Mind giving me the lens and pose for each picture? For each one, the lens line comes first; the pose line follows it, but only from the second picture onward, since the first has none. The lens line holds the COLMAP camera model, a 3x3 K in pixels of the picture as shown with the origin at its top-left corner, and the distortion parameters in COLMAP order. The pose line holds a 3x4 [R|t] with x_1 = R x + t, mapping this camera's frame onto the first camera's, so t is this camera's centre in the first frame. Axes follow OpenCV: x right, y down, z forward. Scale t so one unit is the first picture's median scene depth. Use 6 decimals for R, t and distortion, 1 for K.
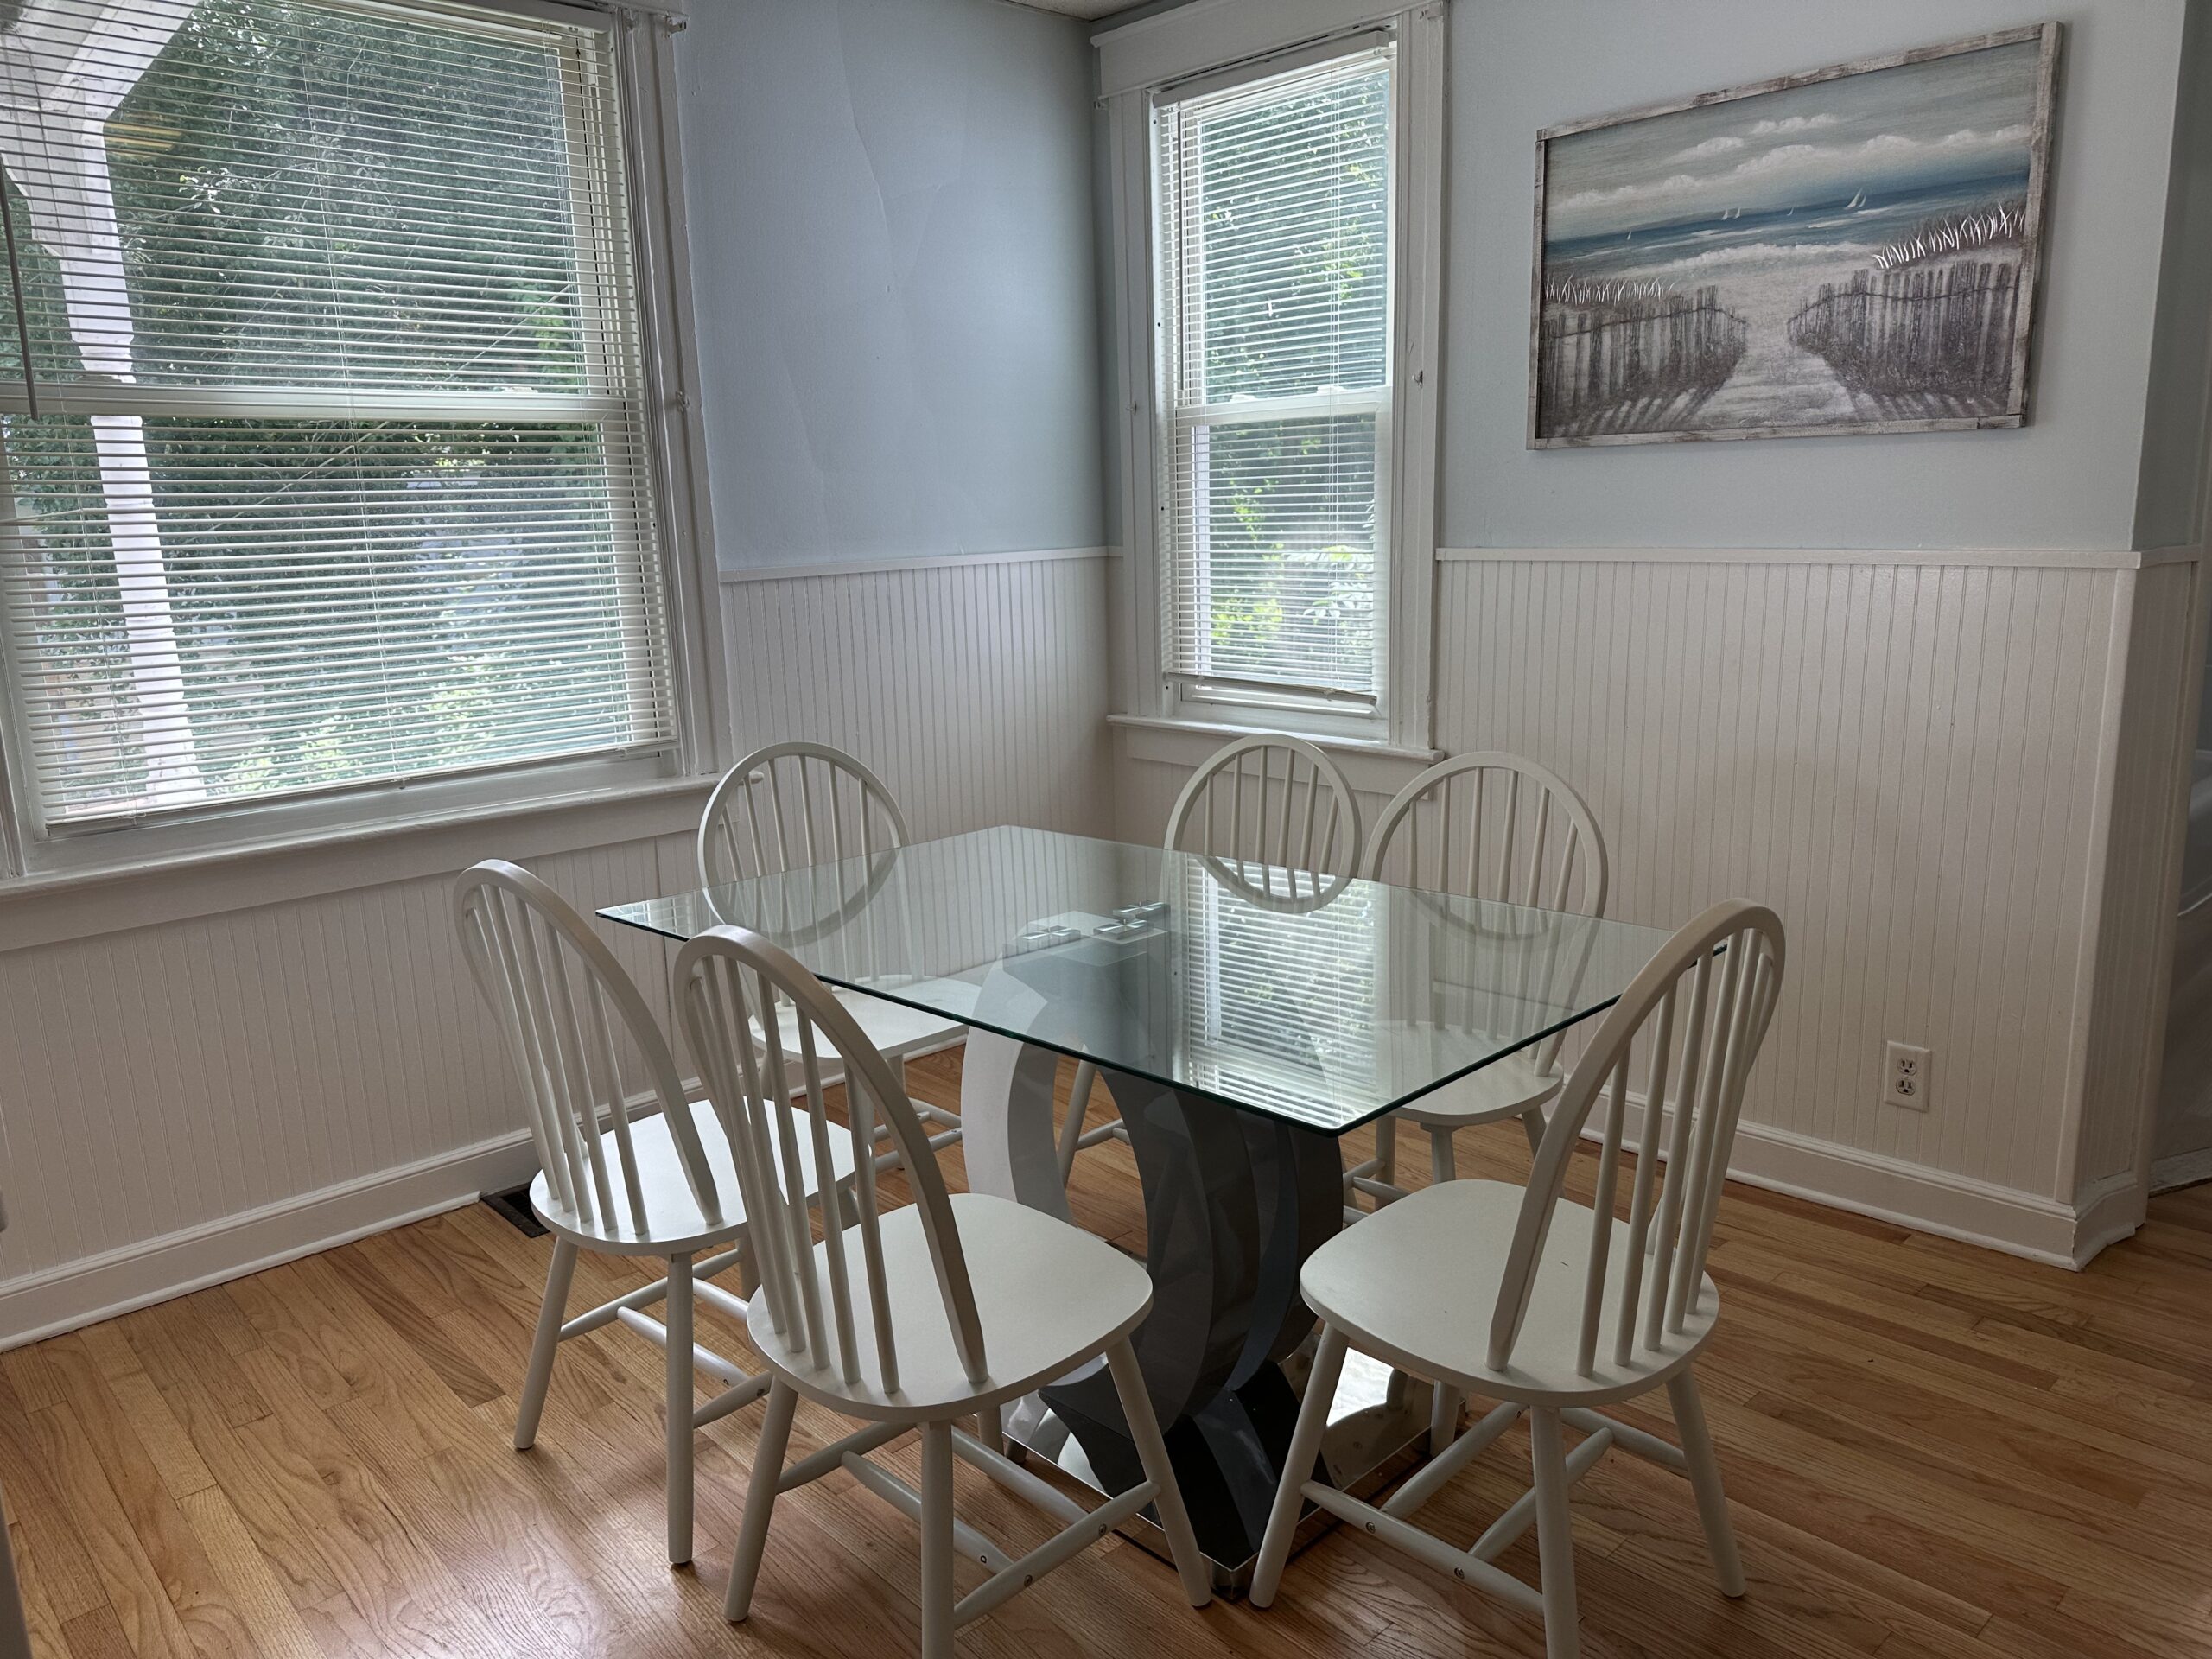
lens RADIAL K [[1548.0, 0, 1109.7], [0, 1548.0, 807.8], [0, 0, 1]] dist [0.142338, -0.175062]
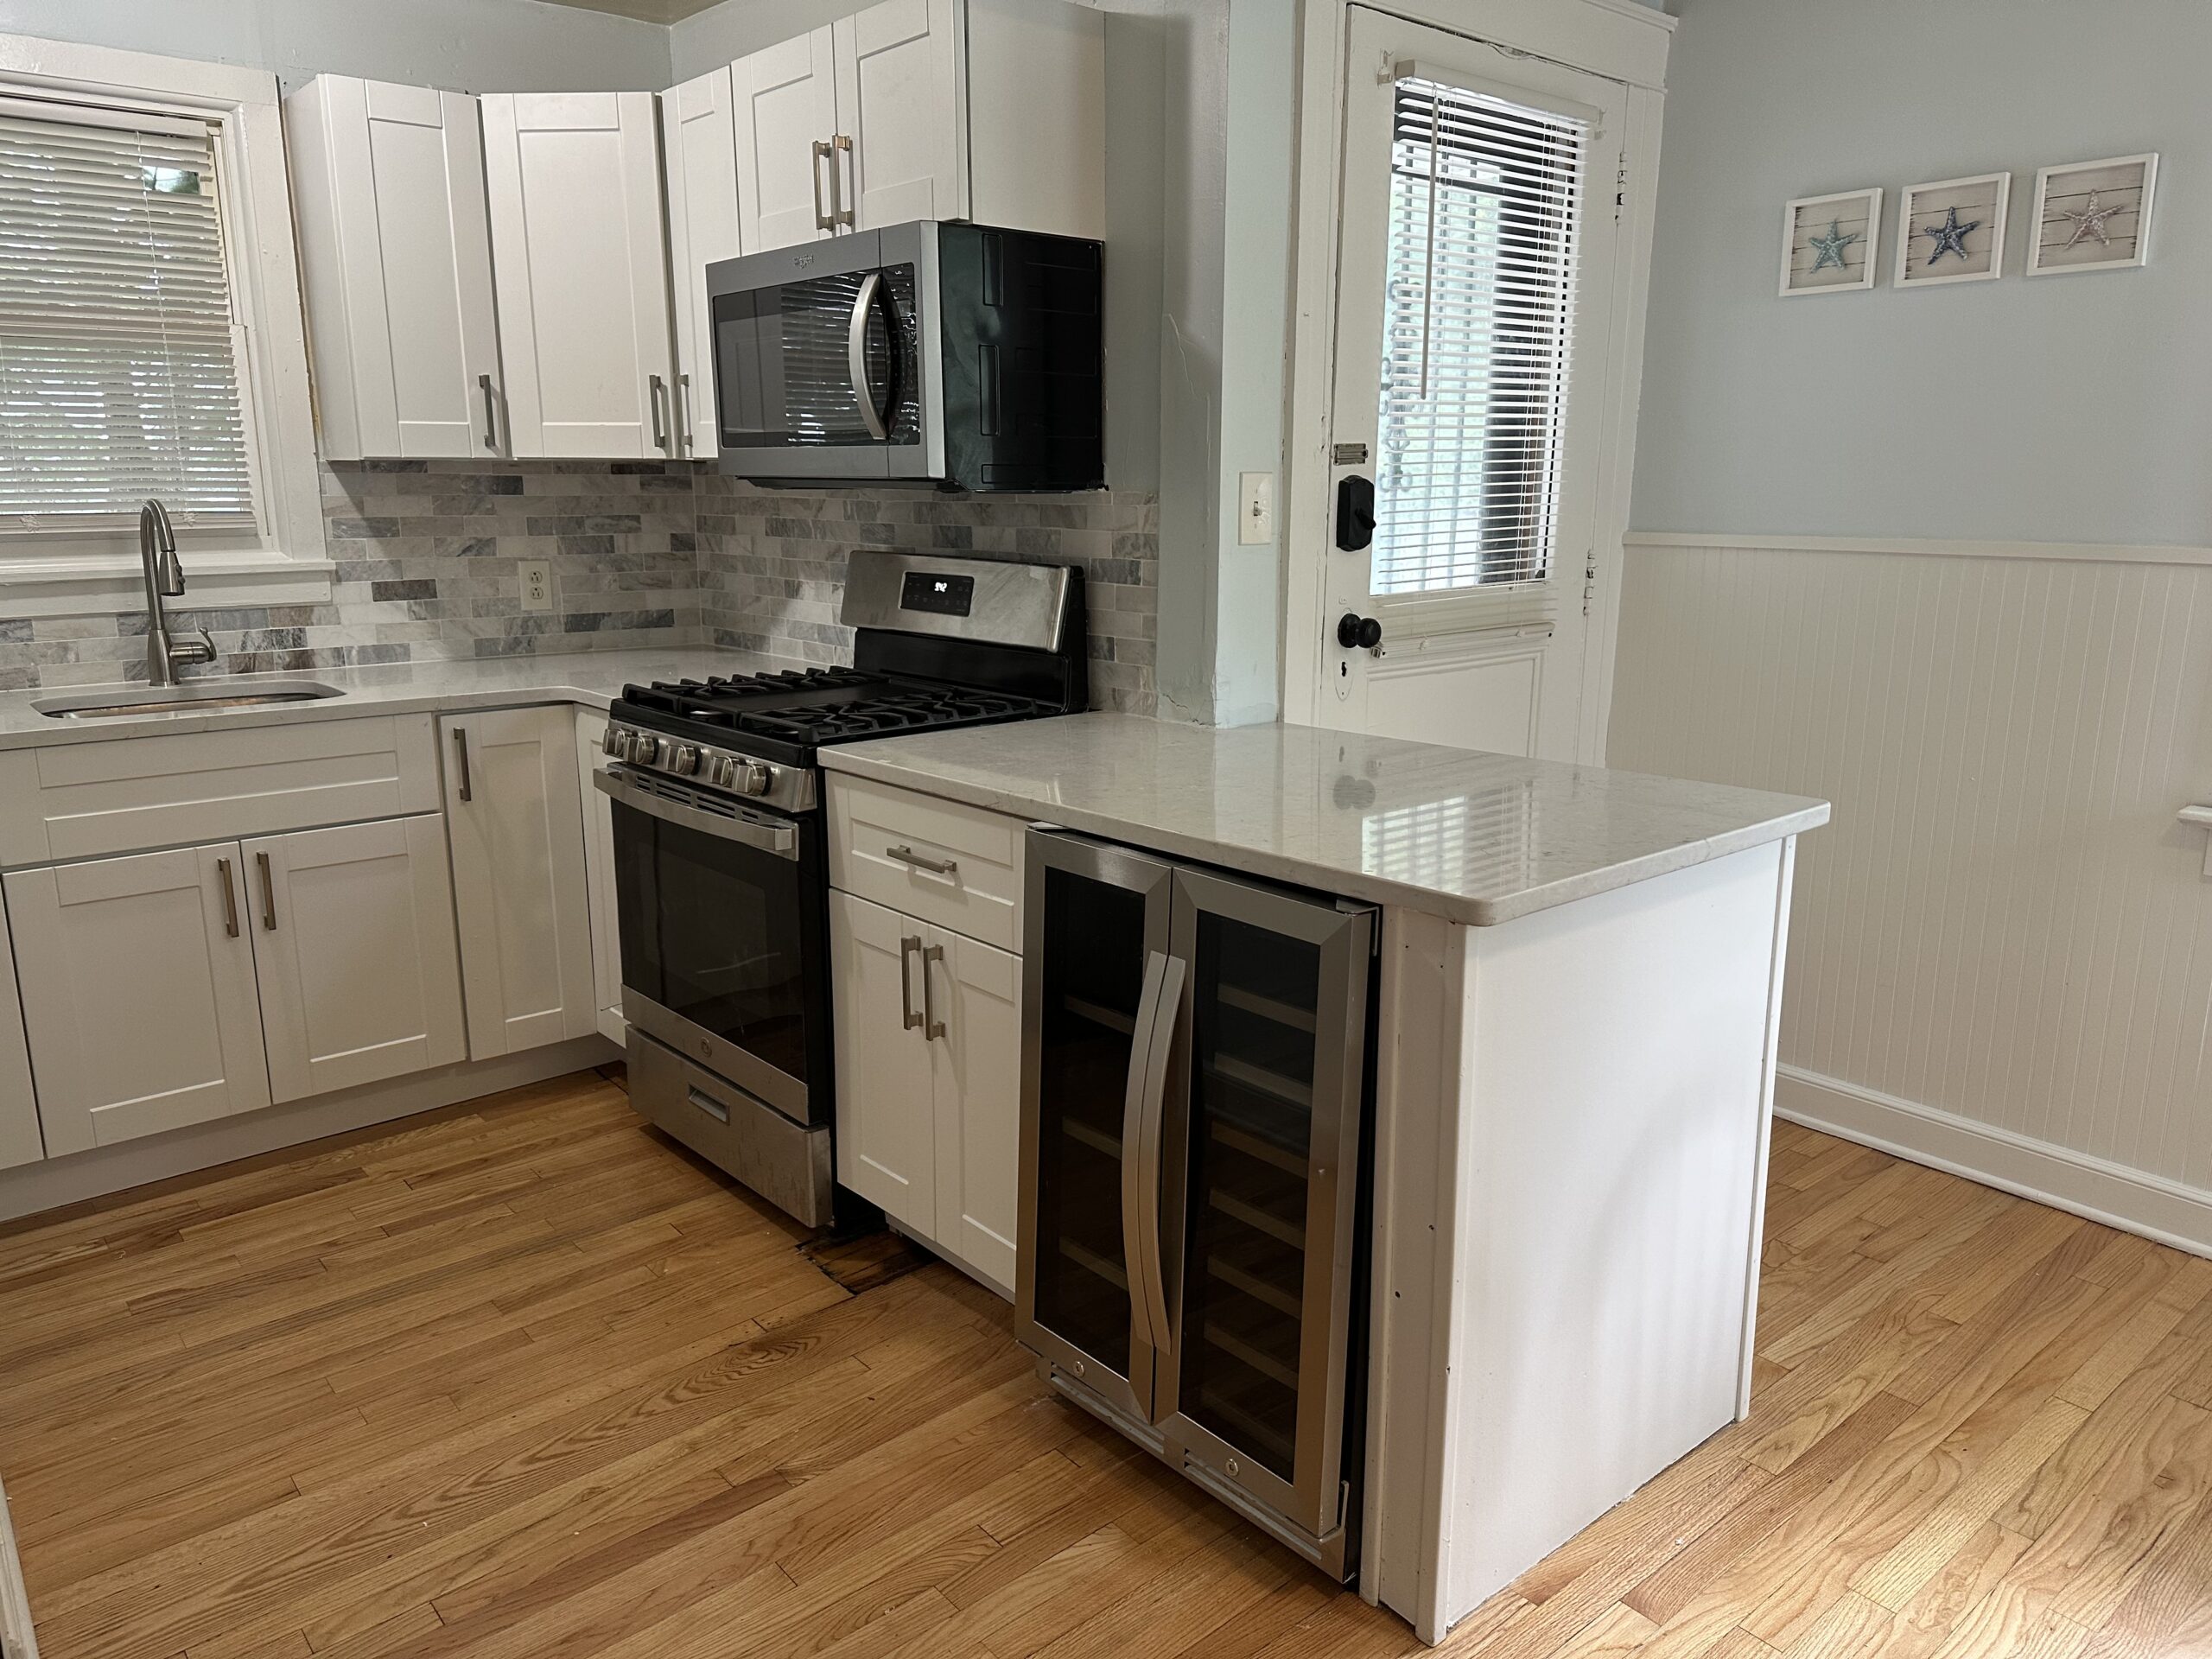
lens RADIAL K [[1563.0, 0, 1110.2], [0, 1563.0, 818.5], [0, 0, 1]] dist [0.044487, -0.050946]
pose [[-0.046808, 0.246228, -0.968081, 0.244130], [-0.196533, 0.947930, 0.250606, -0.048286], [0.979379, 0.201990, 0.004022, 0.194472]]
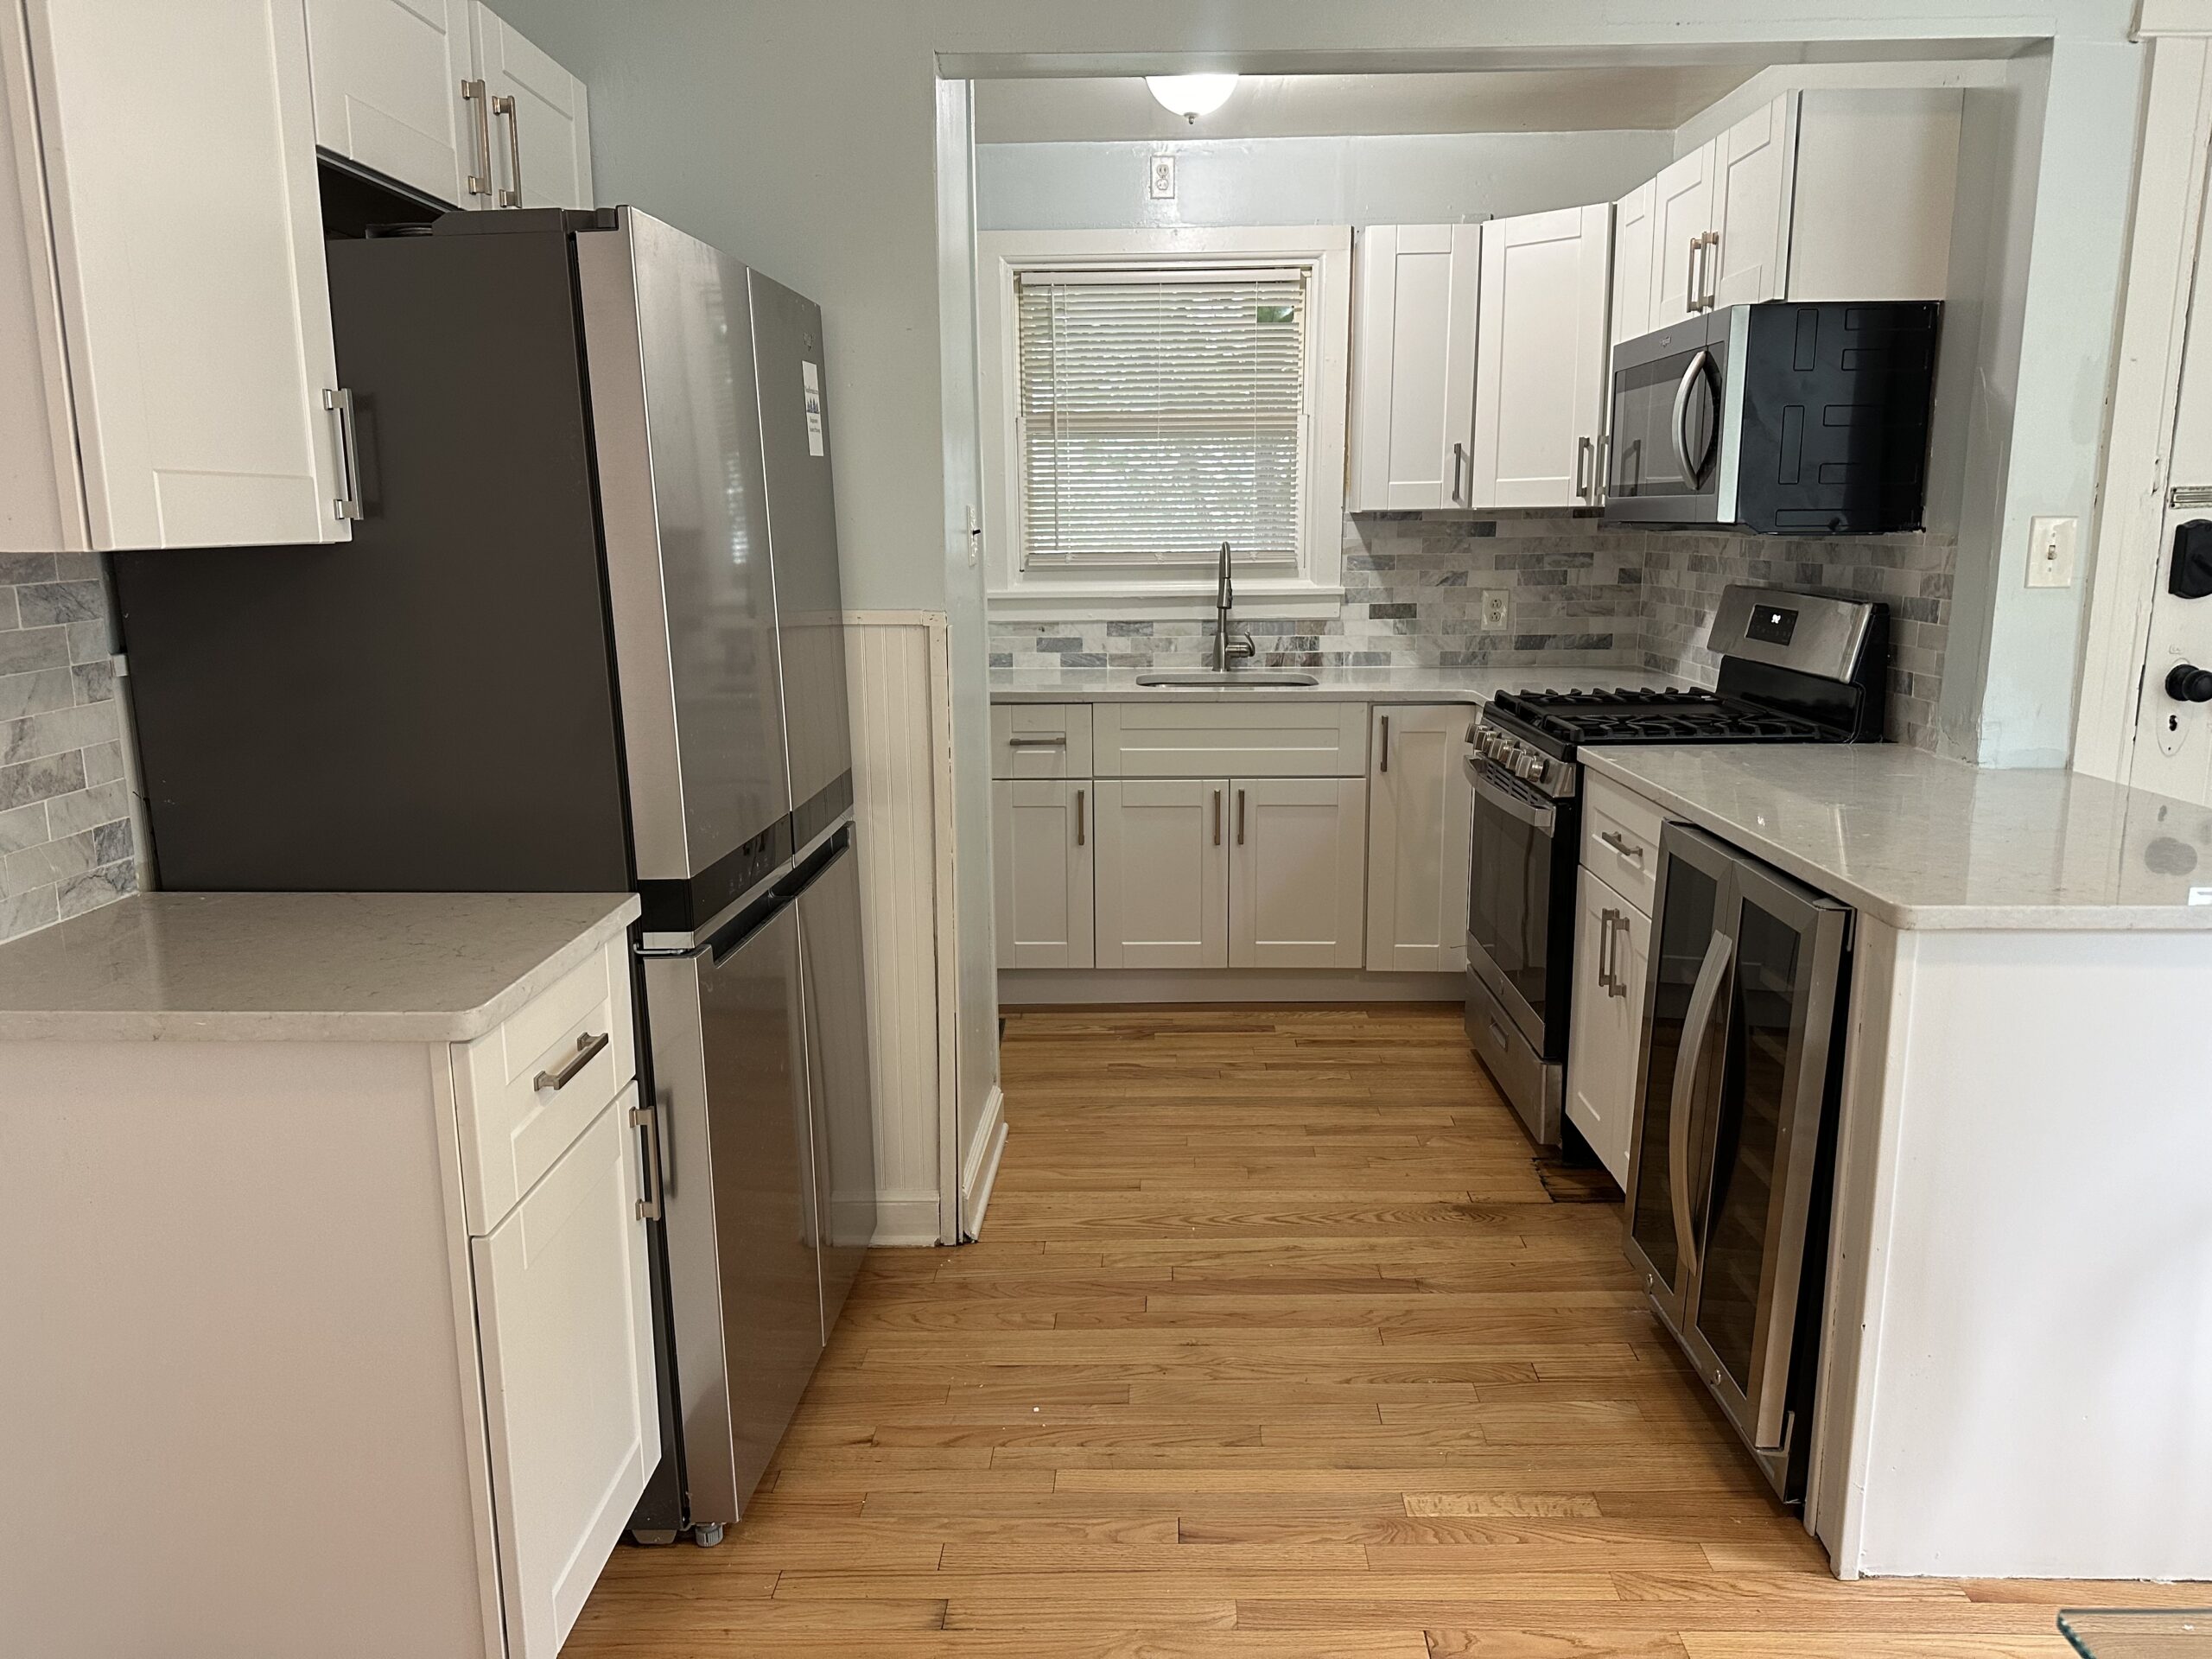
lens RADIAL K [[1548.0, 0, 1109.7], [0, 1548.0, 807.8], [0, 0, 1]] dist [0.142338, -0.175062]
pose [[-0.705478, 0.170830, -0.687836, 0.353756], [-0.109427, 0.932624, 0.343859, -0.121375], [0.700233, 0.317853, -0.639252, 0.475078]]
